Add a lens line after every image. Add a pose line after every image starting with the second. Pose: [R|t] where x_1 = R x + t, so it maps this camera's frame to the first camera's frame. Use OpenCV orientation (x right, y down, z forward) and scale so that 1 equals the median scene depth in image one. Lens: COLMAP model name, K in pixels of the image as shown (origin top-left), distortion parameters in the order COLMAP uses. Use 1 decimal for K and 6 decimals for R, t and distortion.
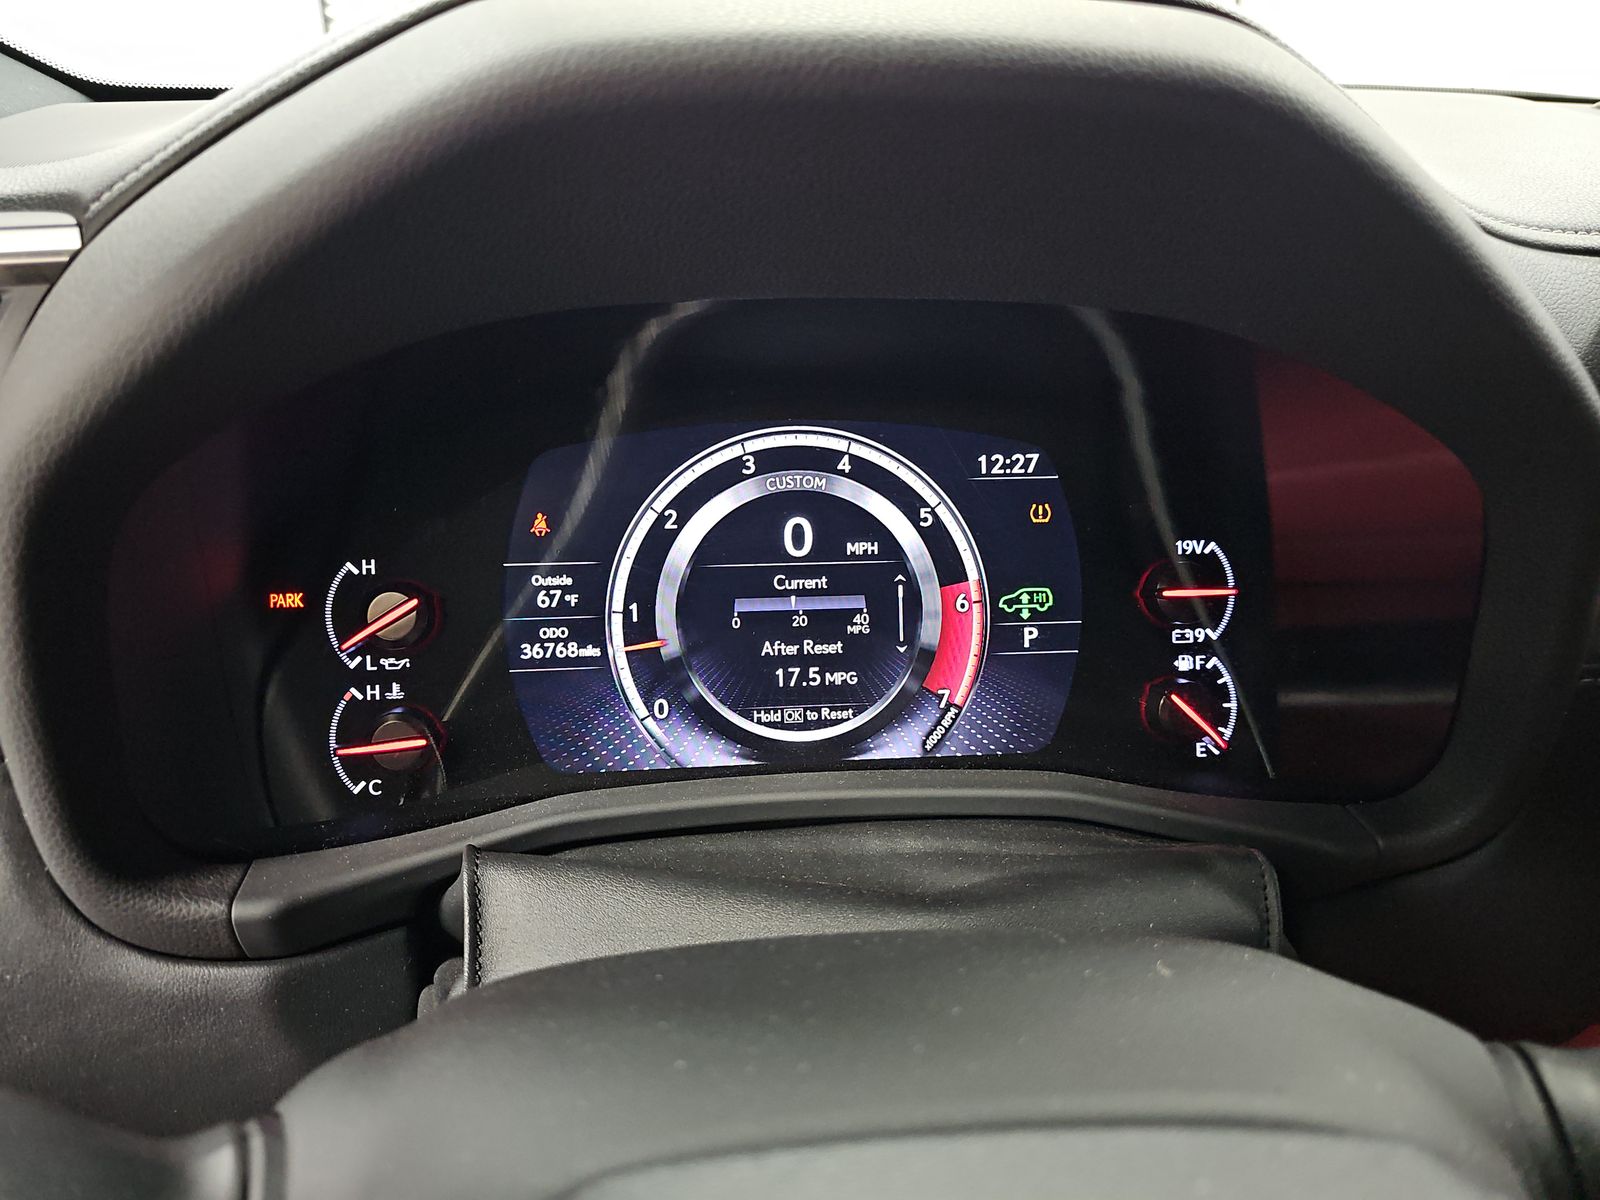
lens RADIAL K [[1062.7, 0, 792.7], [0, 1062.7, 609.0], [0, 0, 1]] dist [0.042272, -0.034827]
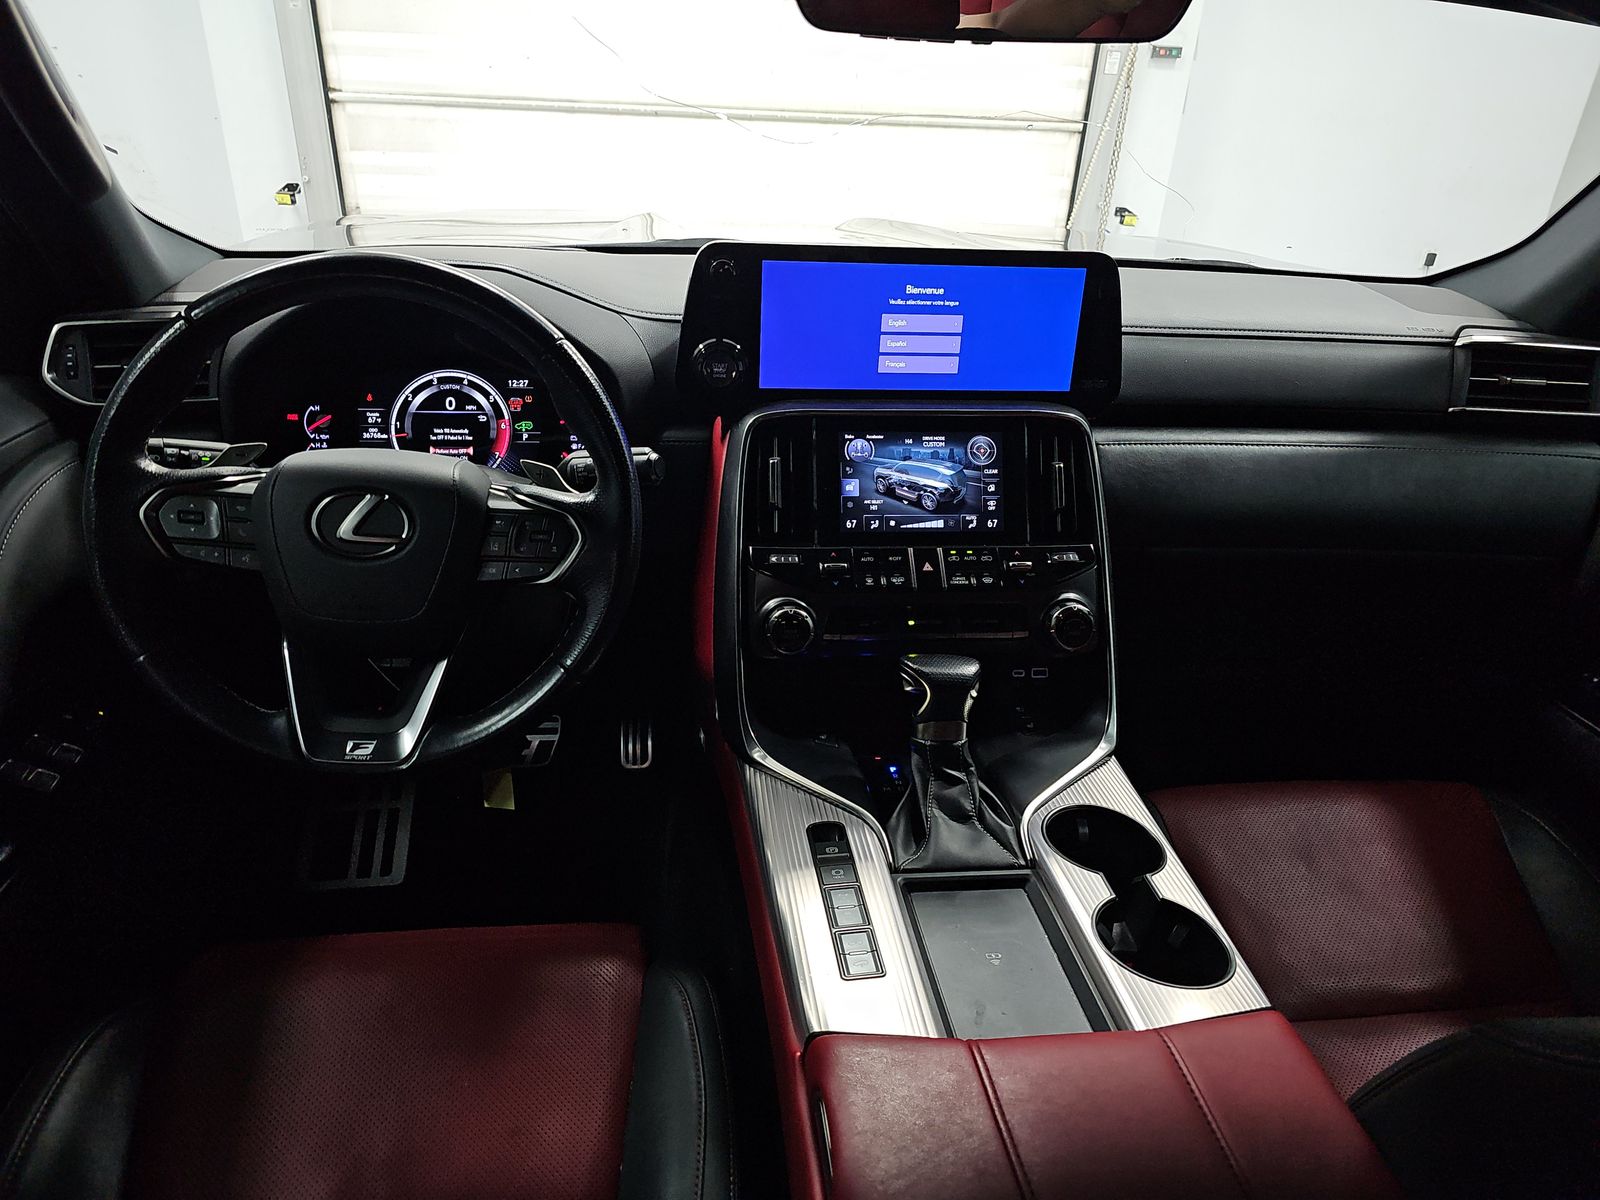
lens RADIAL K [[1062.7, 0, 799.0], [0, 1062.7, 613.2], [0, 0, 1]] dist [0.042272, -0.034827]
pose [[0.999816, 0.009695, 0.016566, 1.026533], [-0.009294, 0.999666, -0.024101, 0.644777], [-0.016794, 0.023942, 0.999572, -2.285040]]
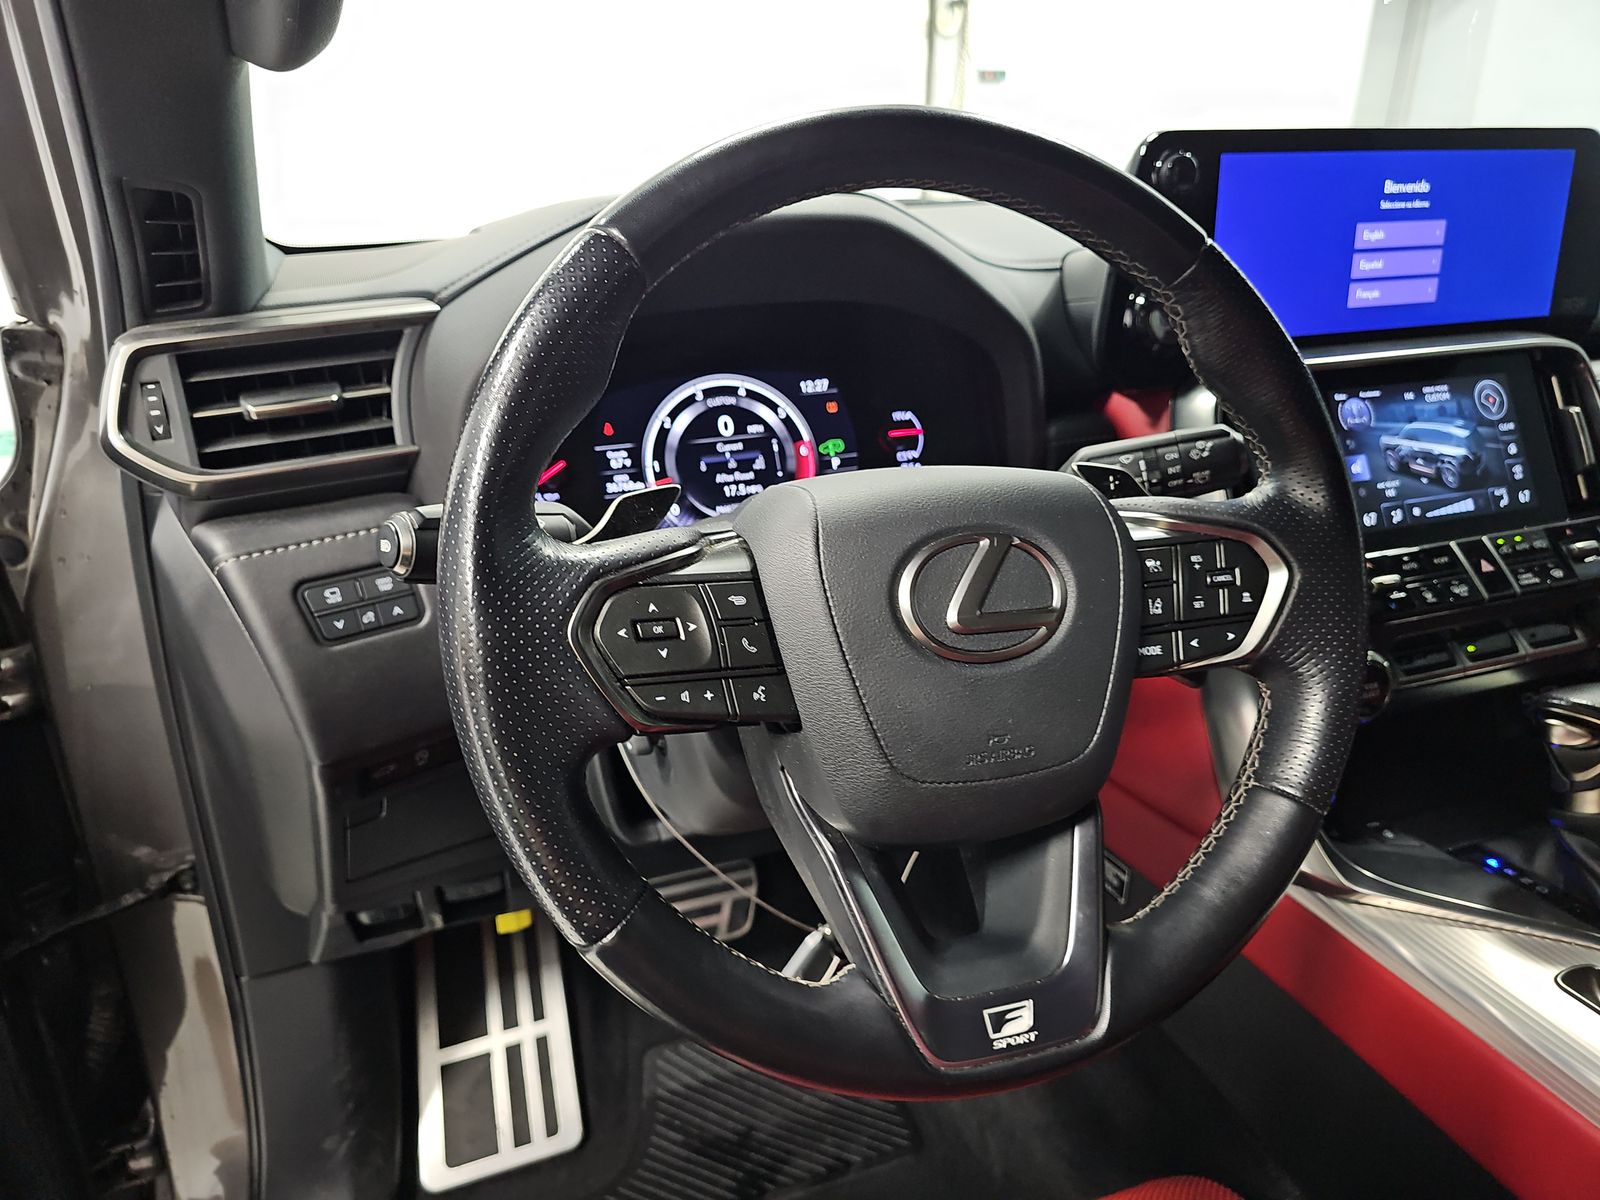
lens RADIAL K [[1062.7, 0, 797.5], [0, 1062.7, 602.2], [0, 0, 1]] dist [0.042272, -0.034827]
pose [[0.971790, -0.128608, 0.197699, -0.327327], [0.146757, 0.985931, -0.080011, 0.479796], [-0.184628, 0.106768, 0.976992, -1.104415]]
